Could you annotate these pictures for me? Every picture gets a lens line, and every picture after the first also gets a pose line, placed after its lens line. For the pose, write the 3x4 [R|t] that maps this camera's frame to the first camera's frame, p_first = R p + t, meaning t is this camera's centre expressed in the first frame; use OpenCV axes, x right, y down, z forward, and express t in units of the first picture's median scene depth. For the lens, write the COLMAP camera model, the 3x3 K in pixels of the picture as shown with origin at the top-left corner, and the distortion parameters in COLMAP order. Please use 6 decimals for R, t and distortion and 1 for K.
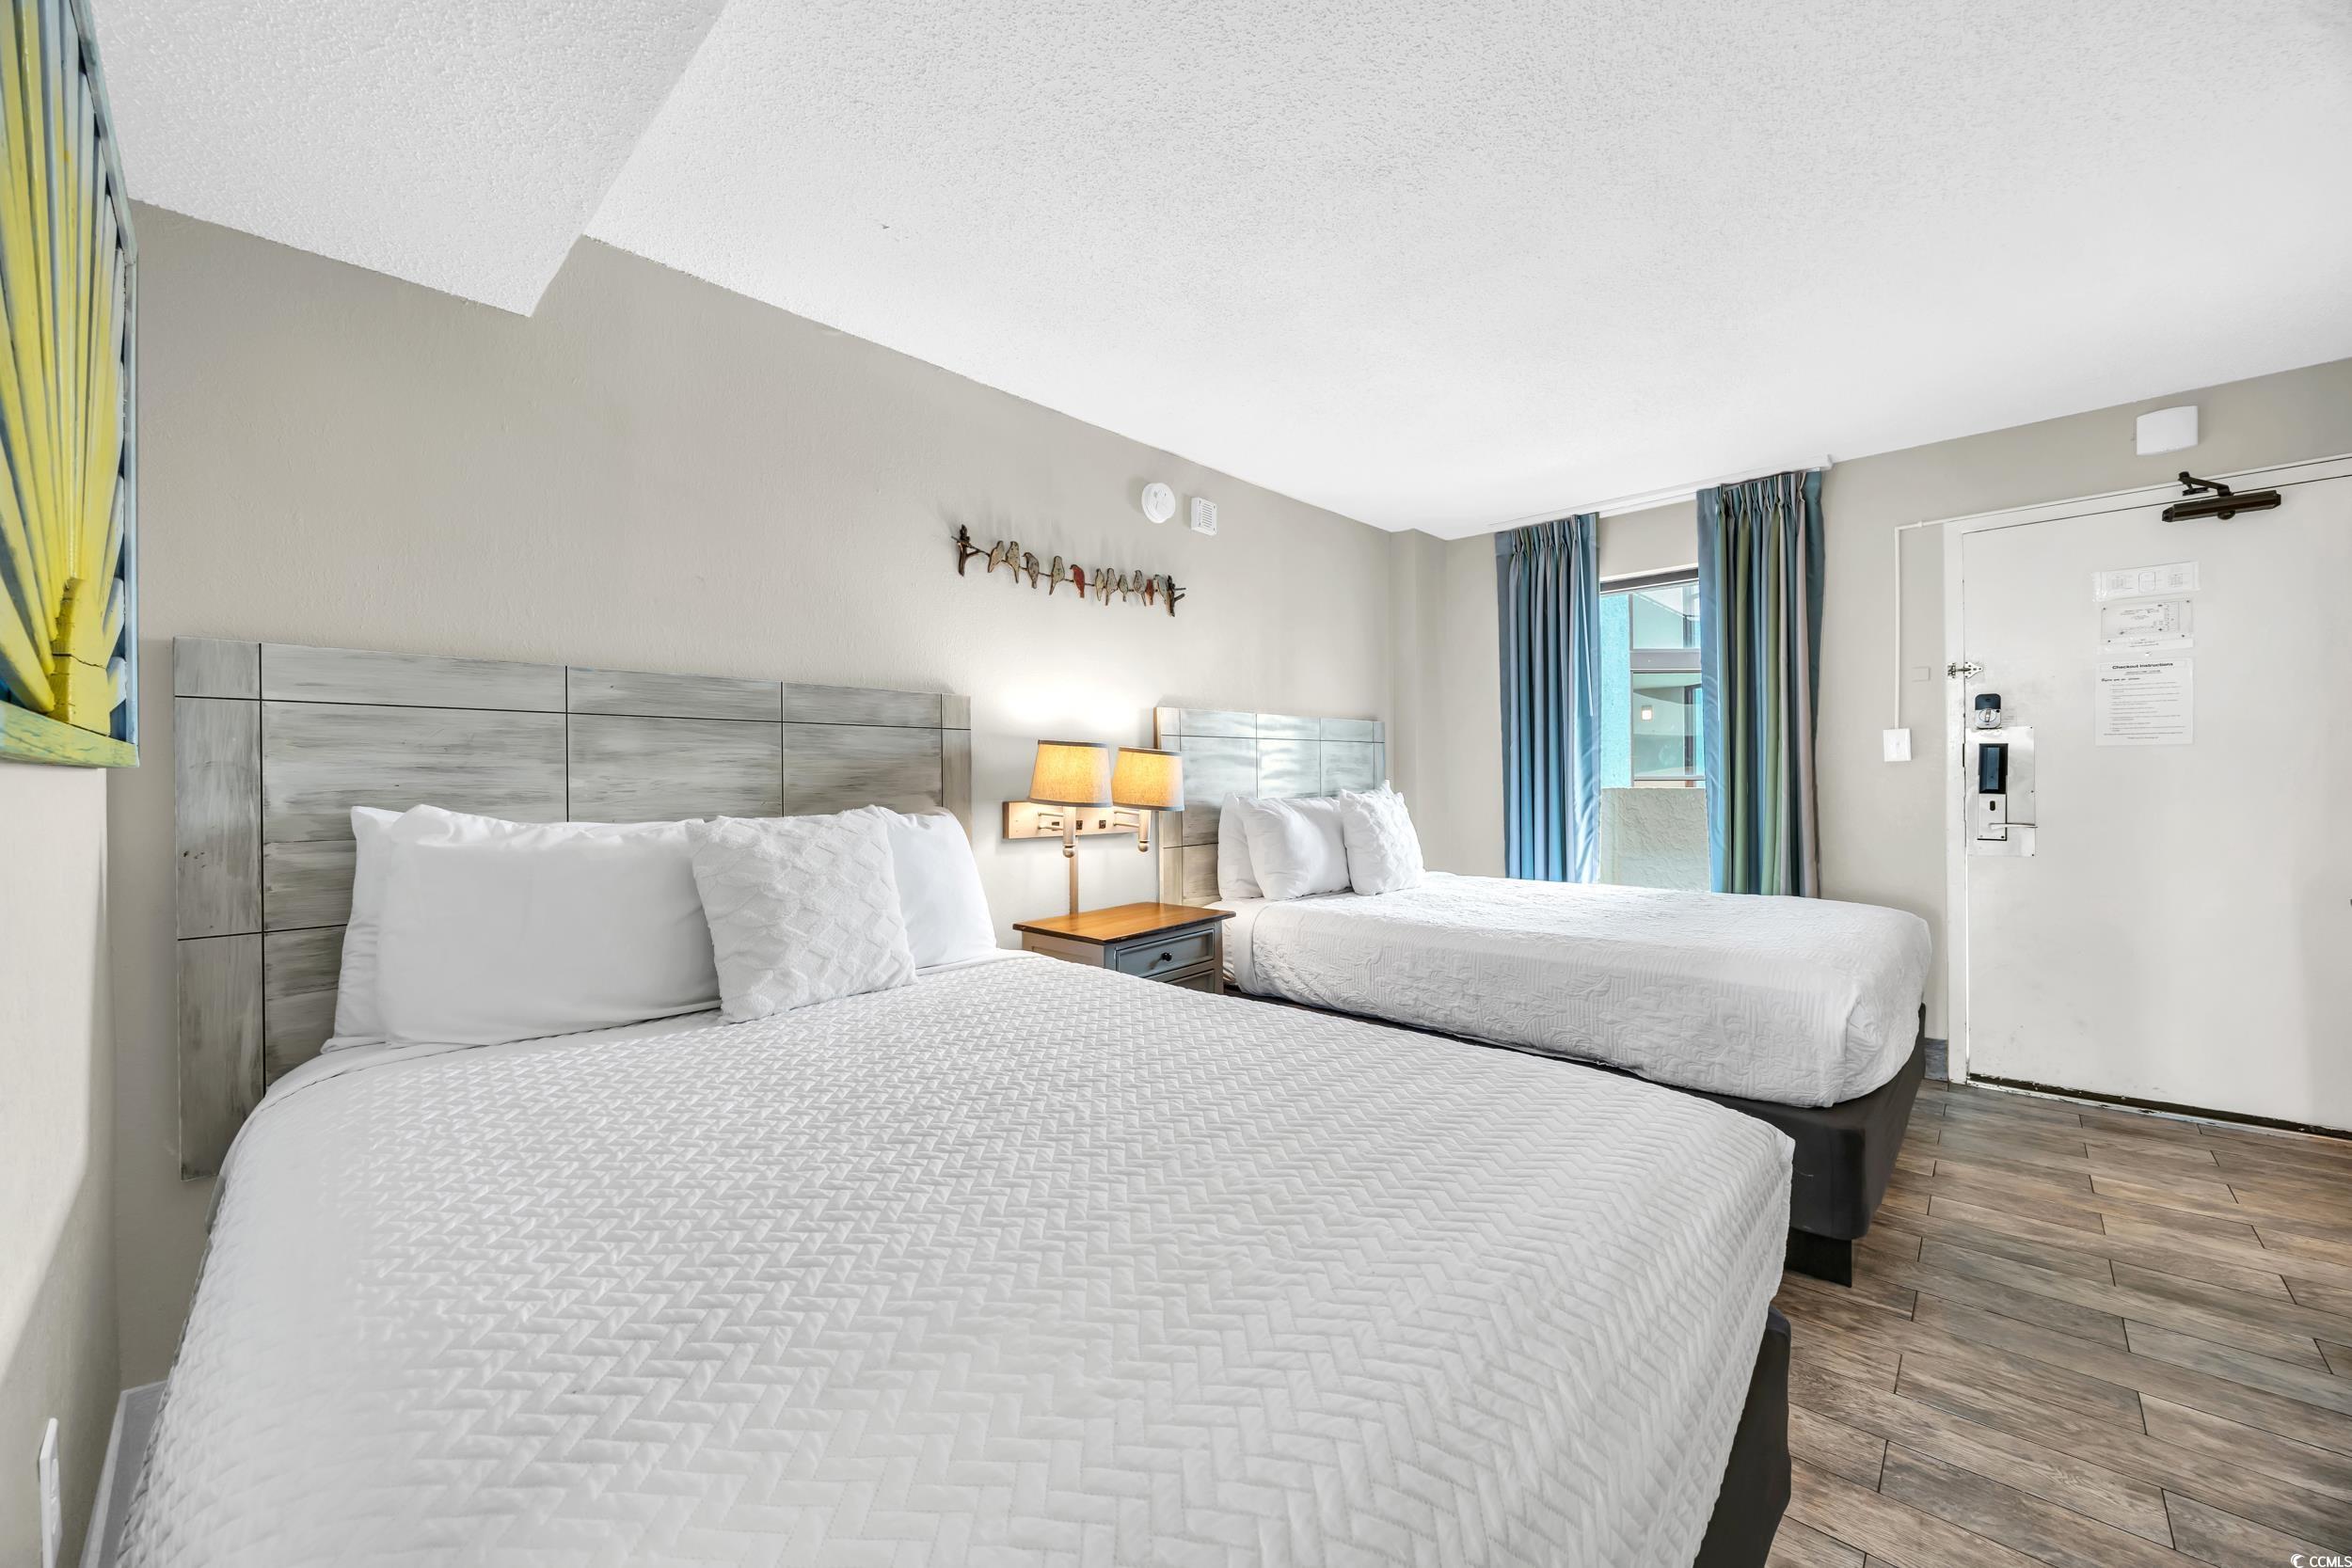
lens RADIAL K [[886.5, 0, 1158.6], [0, 886.5, 772.2], [0, 0, 1]] dist [-0.008039, 0.000642]
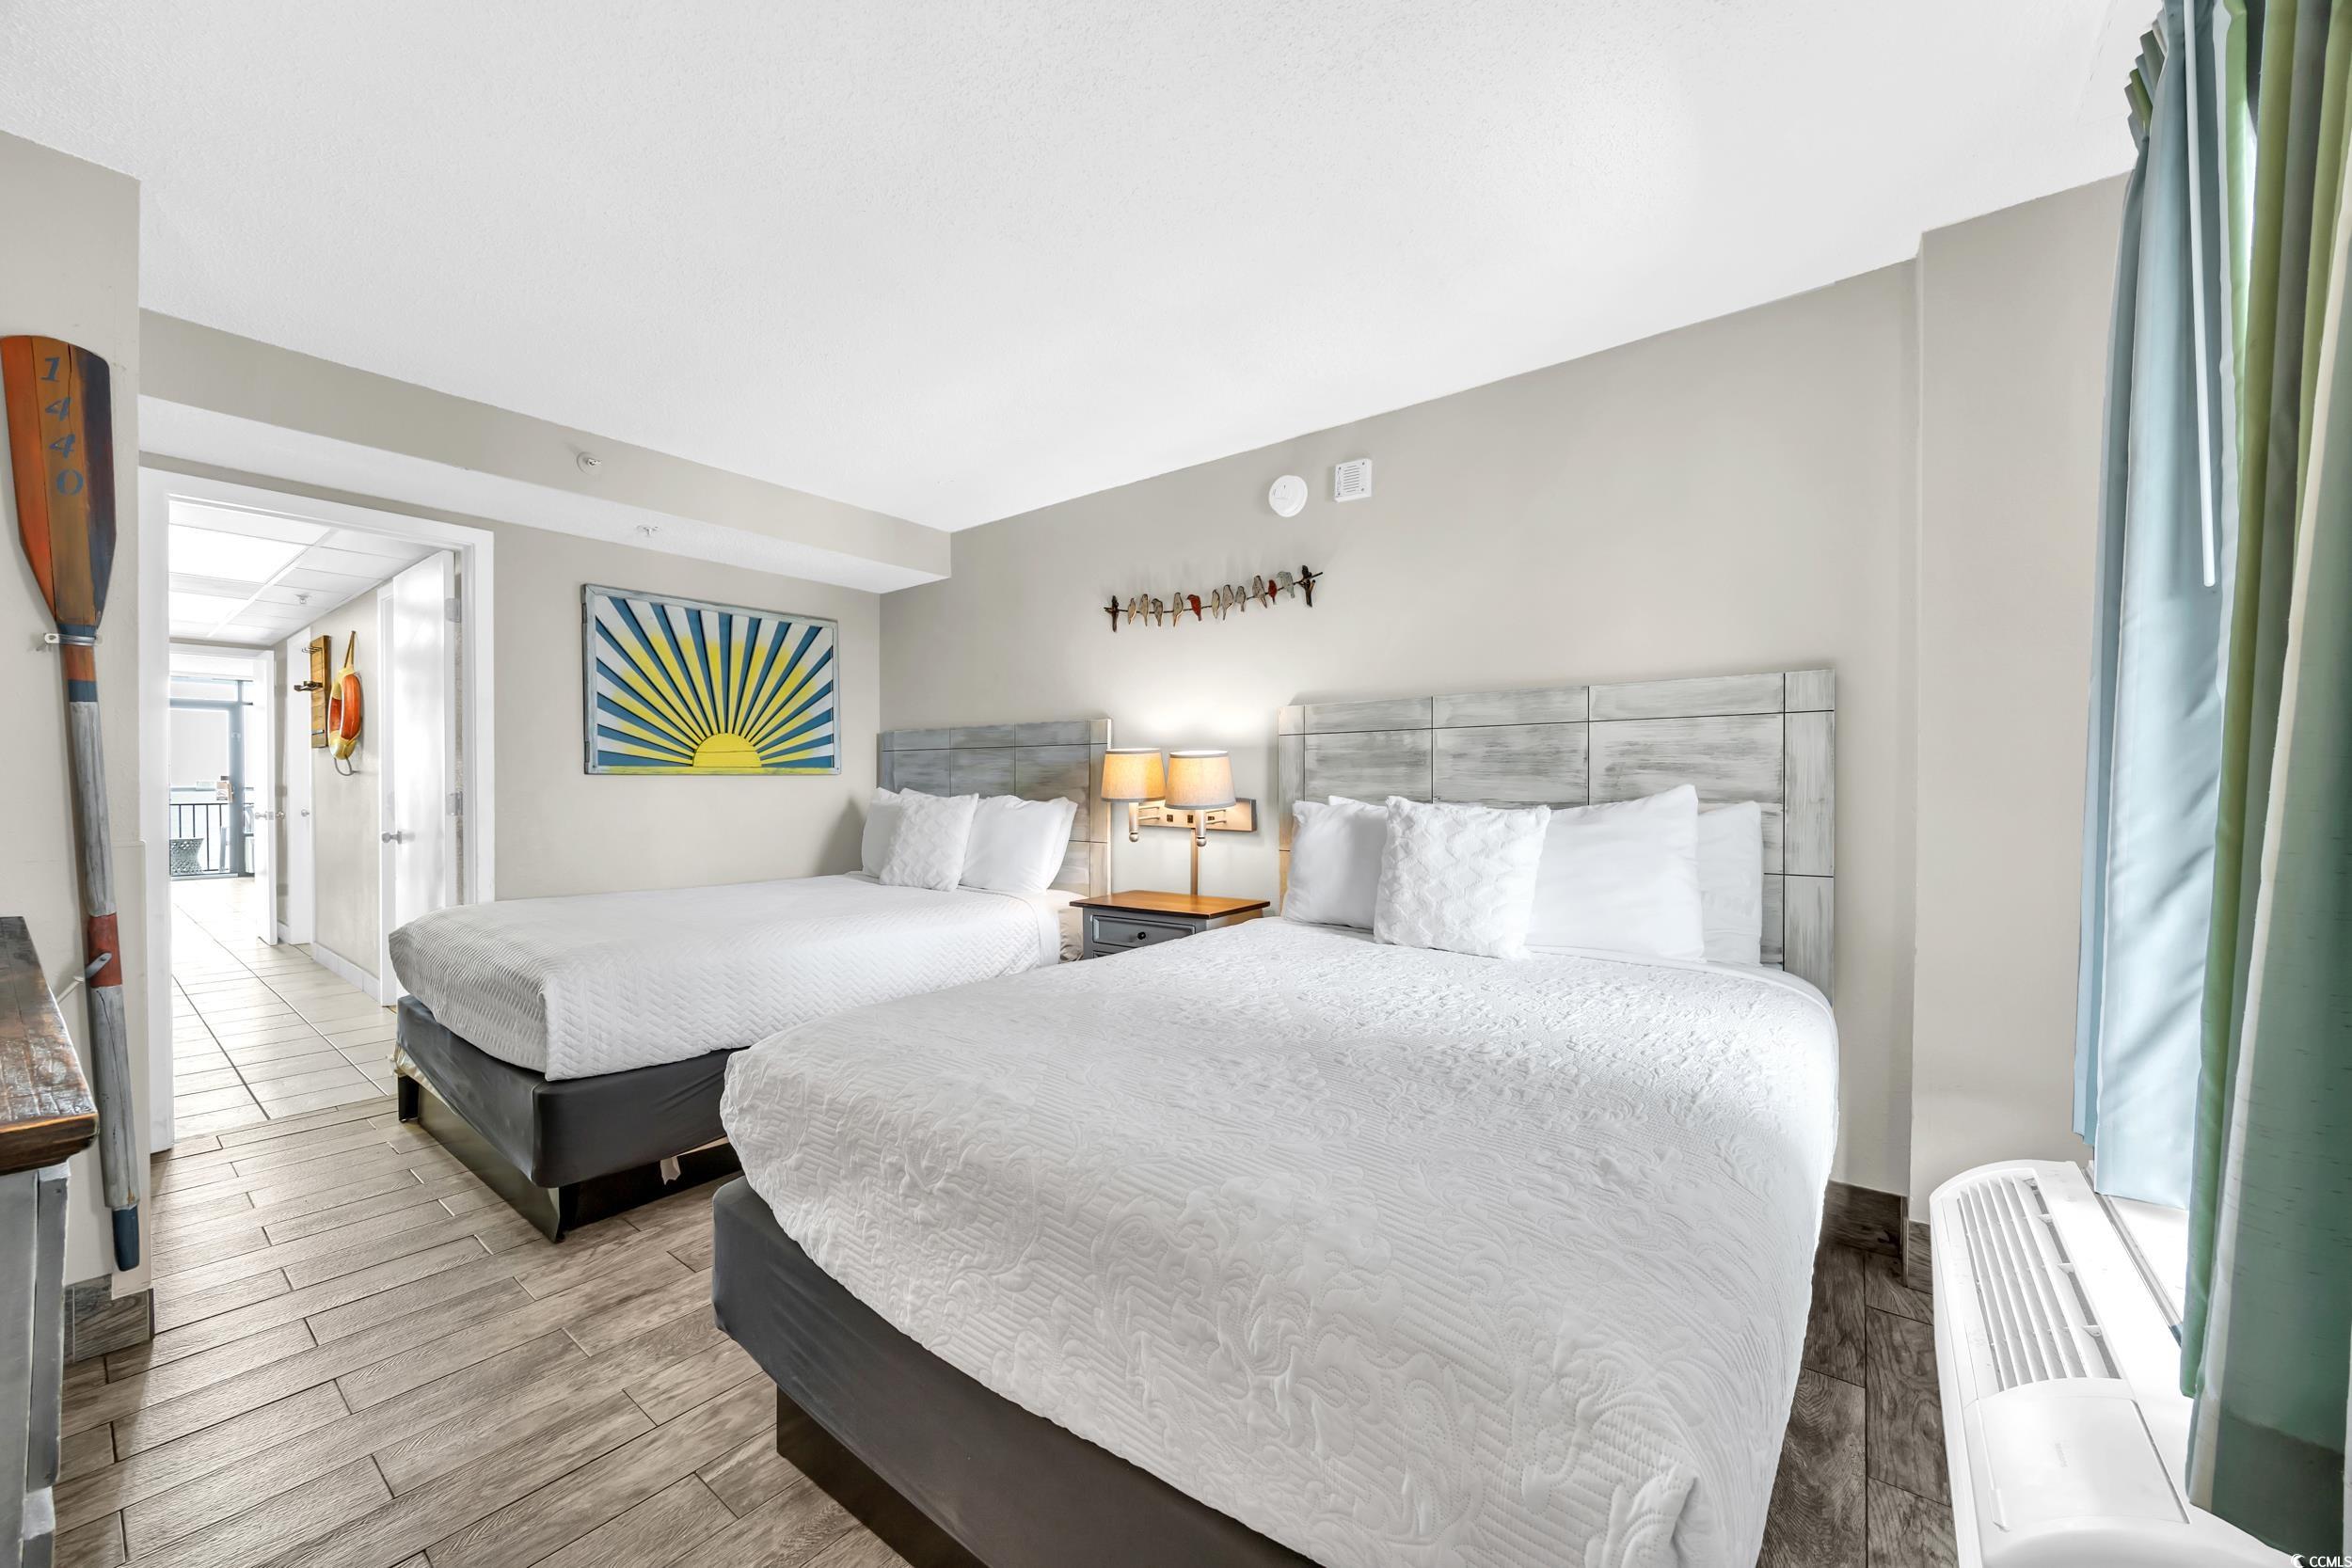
lens RADIAL K [[886.5, 0, 1171.2], [0, 886.5, 785.3], [0, 0, 1]] dist [-0.008039, 0.000642]
pose [[0.104442, 0.014124, -0.994431, 1.282867], [0.007100, 0.999863, 0.014947, -0.002452], [0.994506, -0.008621, 0.104327, 1.029615]]
